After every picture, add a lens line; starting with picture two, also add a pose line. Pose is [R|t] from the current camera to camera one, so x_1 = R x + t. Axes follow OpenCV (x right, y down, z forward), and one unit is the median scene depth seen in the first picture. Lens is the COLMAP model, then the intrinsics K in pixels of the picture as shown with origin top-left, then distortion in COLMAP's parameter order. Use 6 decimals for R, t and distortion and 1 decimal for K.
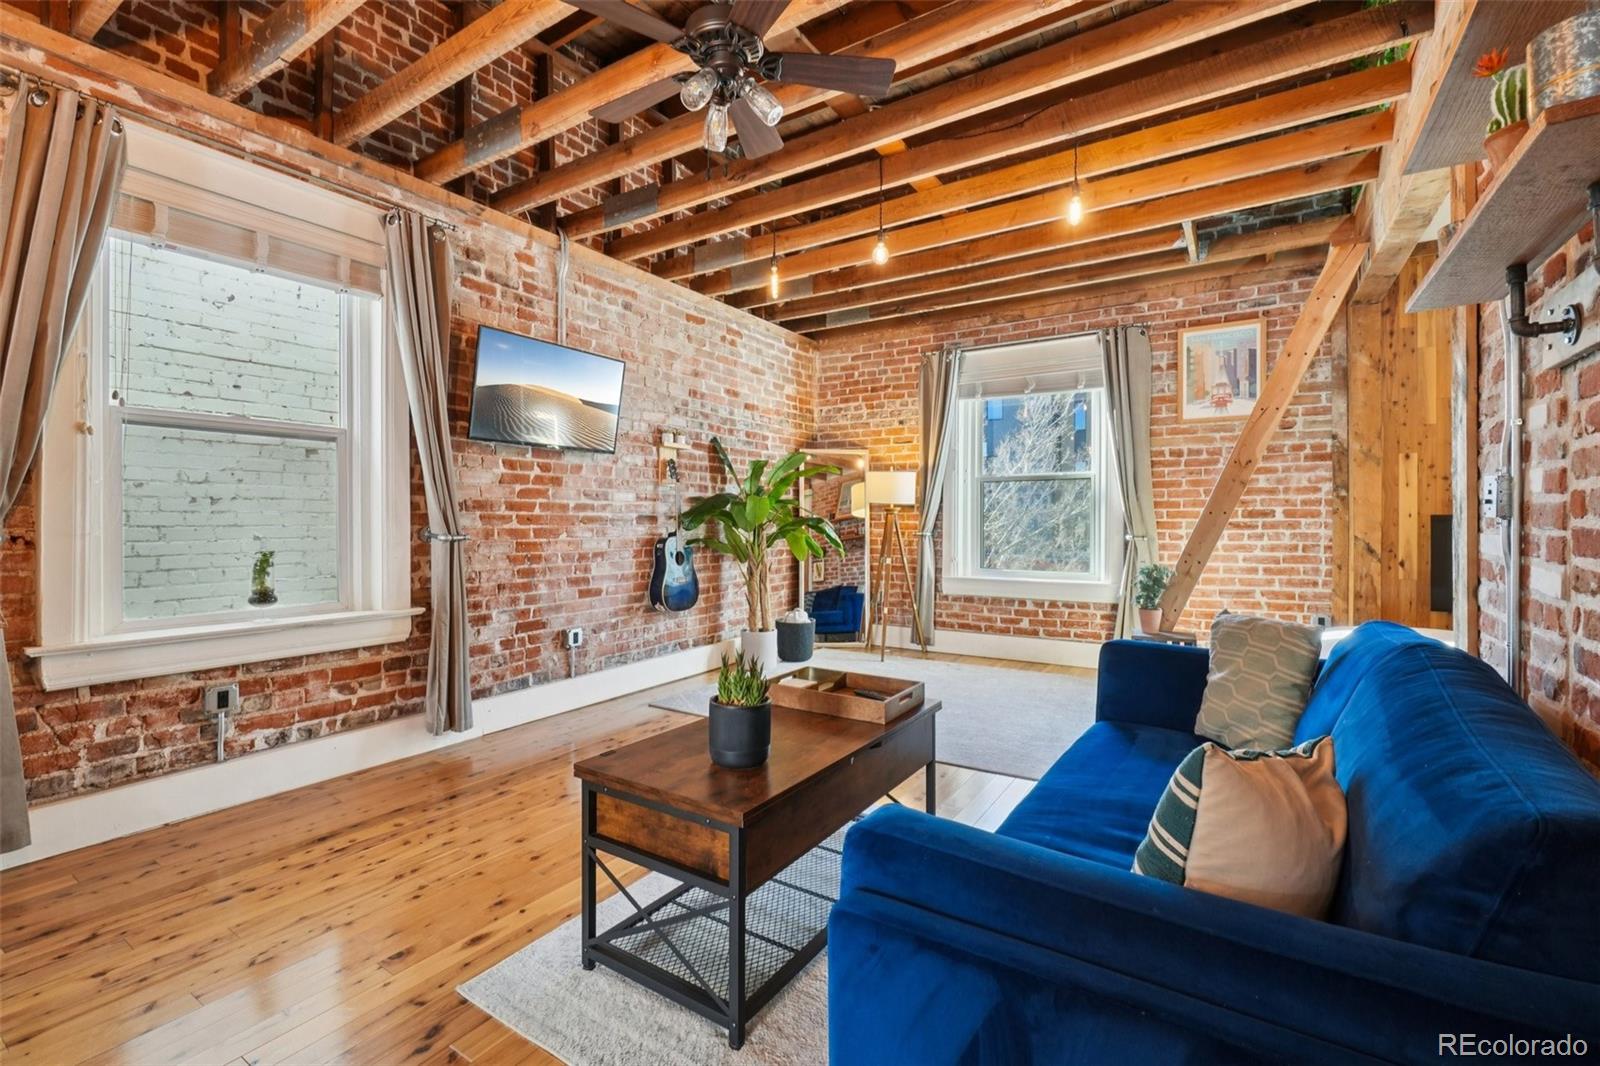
lens RADIAL K [[694.0, 0, 790.6], [0, 694.0, 523.5], [0, 0, 1]] dist [-0.007720, -0.000874]
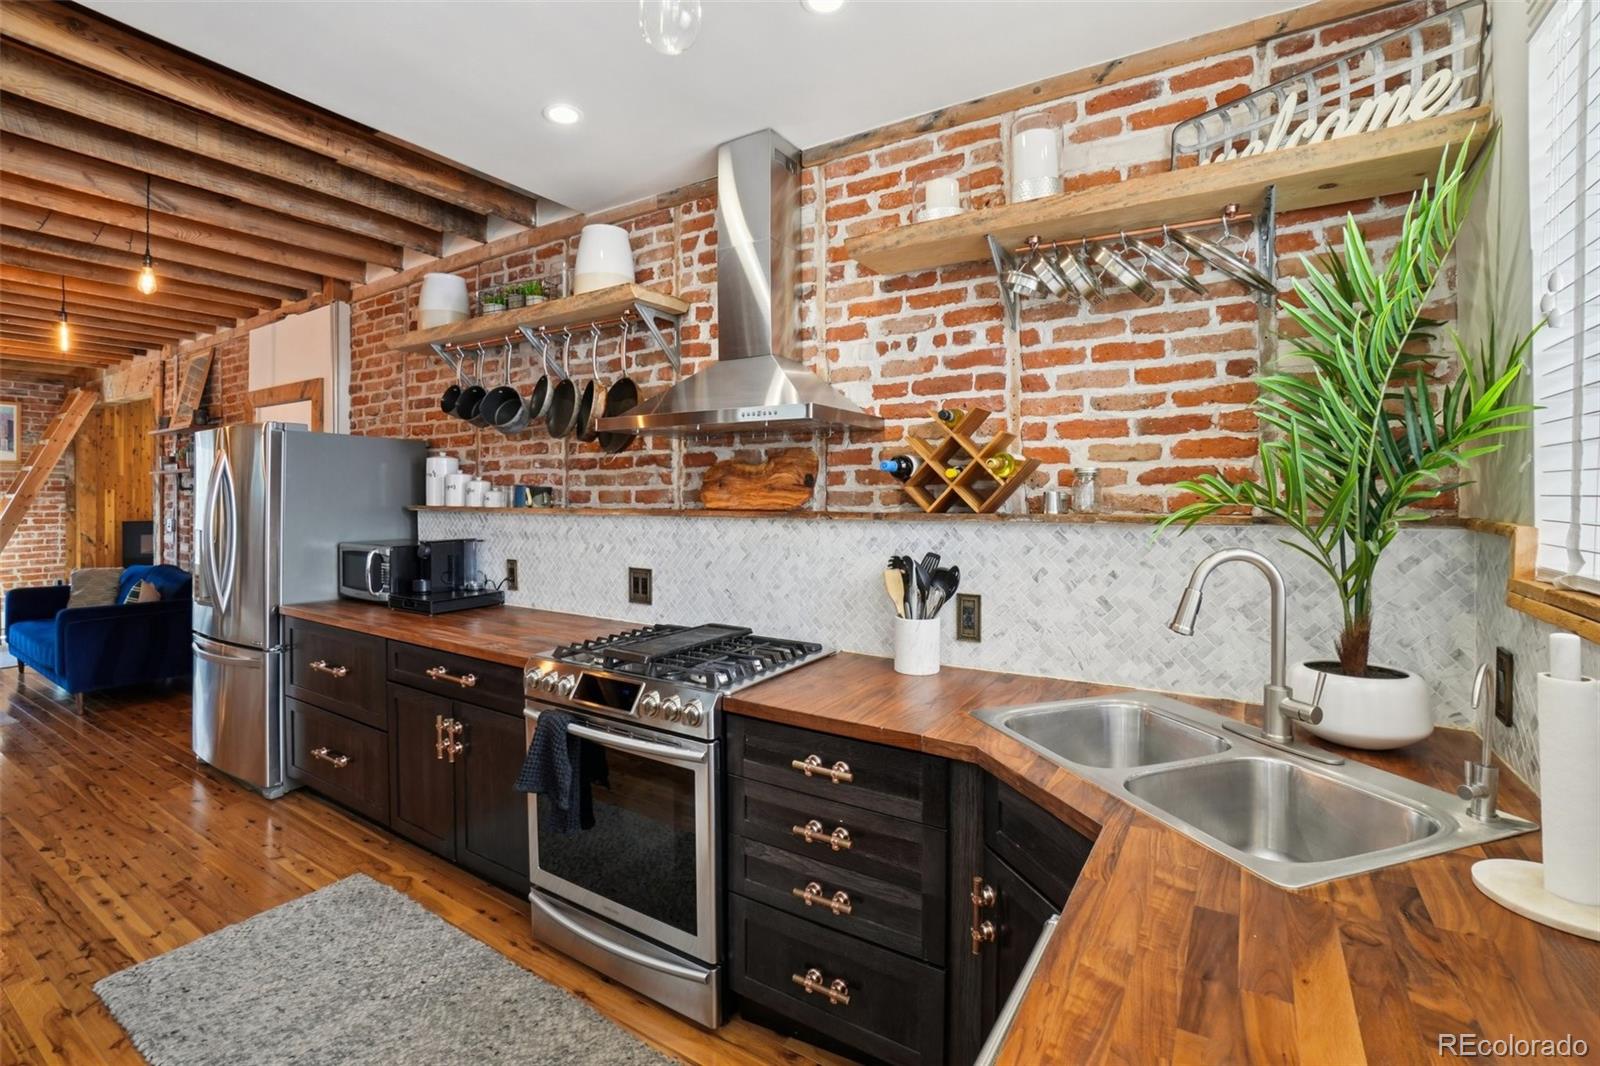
lens RADIAL K [[722.9, 0, 787.8], [0, 722.9, 497.1], [0, 0, 1]] dist [-0.068729, 0.025920]
pose [[-0.015092, -0.001273, 0.999885, -1.006614], [0.005394, 0.999985, 0.001354, -0.067182], [-0.999872, 0.005414, -0.015085, -0.820196]]
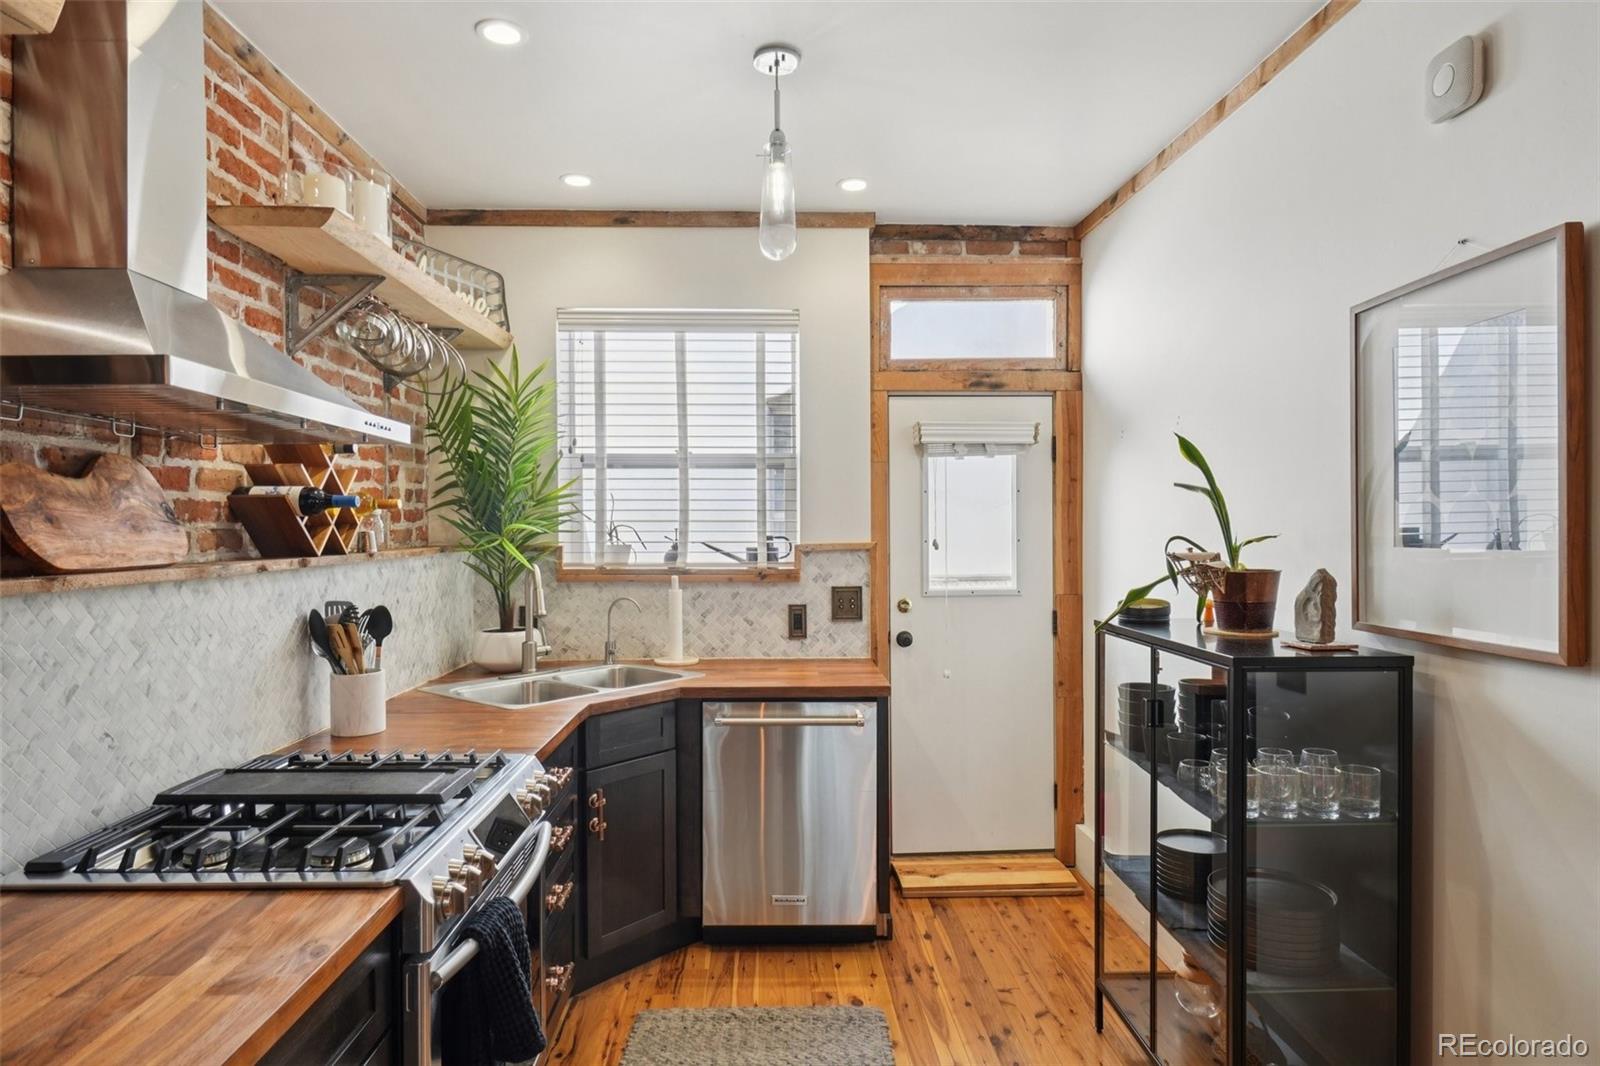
lens RADIAL K [[919.4, 0, 788.2], [0, 919.4, 543.7], [0, 0, 1]] dist [-0.001723, -0.001945]
pose [[-0.820403, 0.016995, -0.571534, -0.422779], [0.003495, 0.999689, 0.024709, -0.075093], [0.571775, 0.018274, -0.820207, -0.315116]]
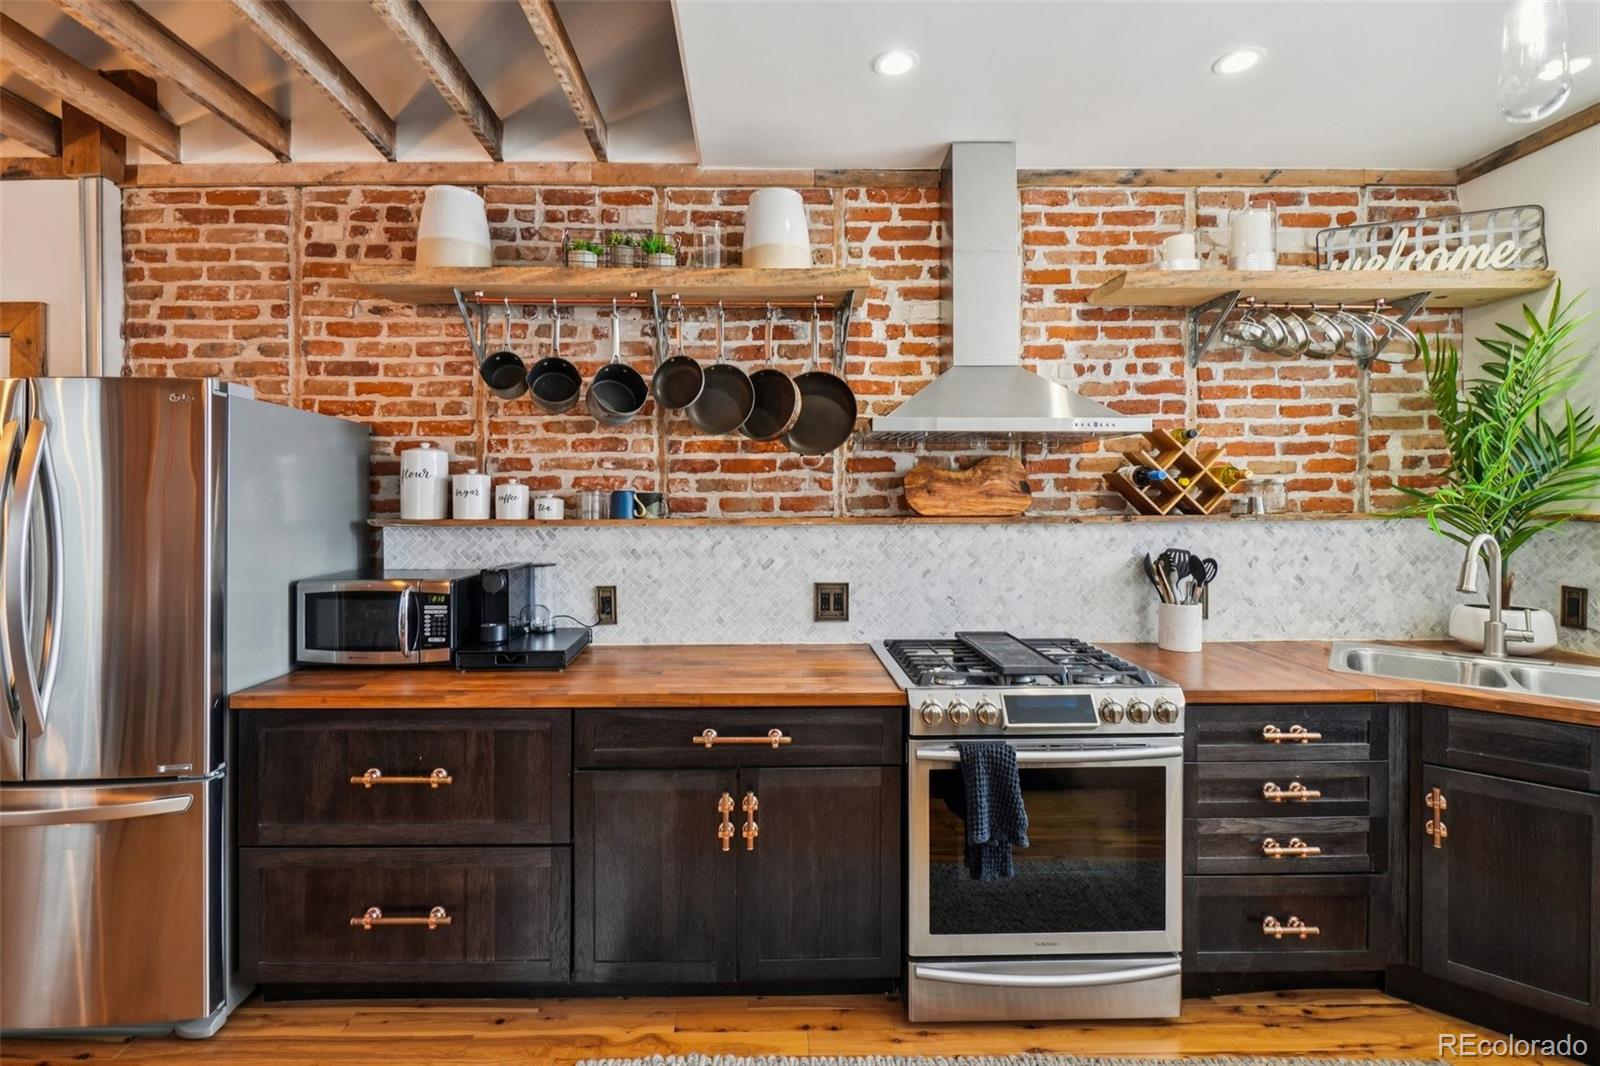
lens RADIAL K [[712.1, 0, 777.9], [0, 712.1, 501.2], [0, 0, 1]] dist [-0.000557, -0.001788]
pose [[-0.563840, 0.001449, 0.825883, -0.812117], [0.010497, 0.999930, 0.005412, -0.073065], [-0.825818, 0.011721, -0.563816, -0.331579]]
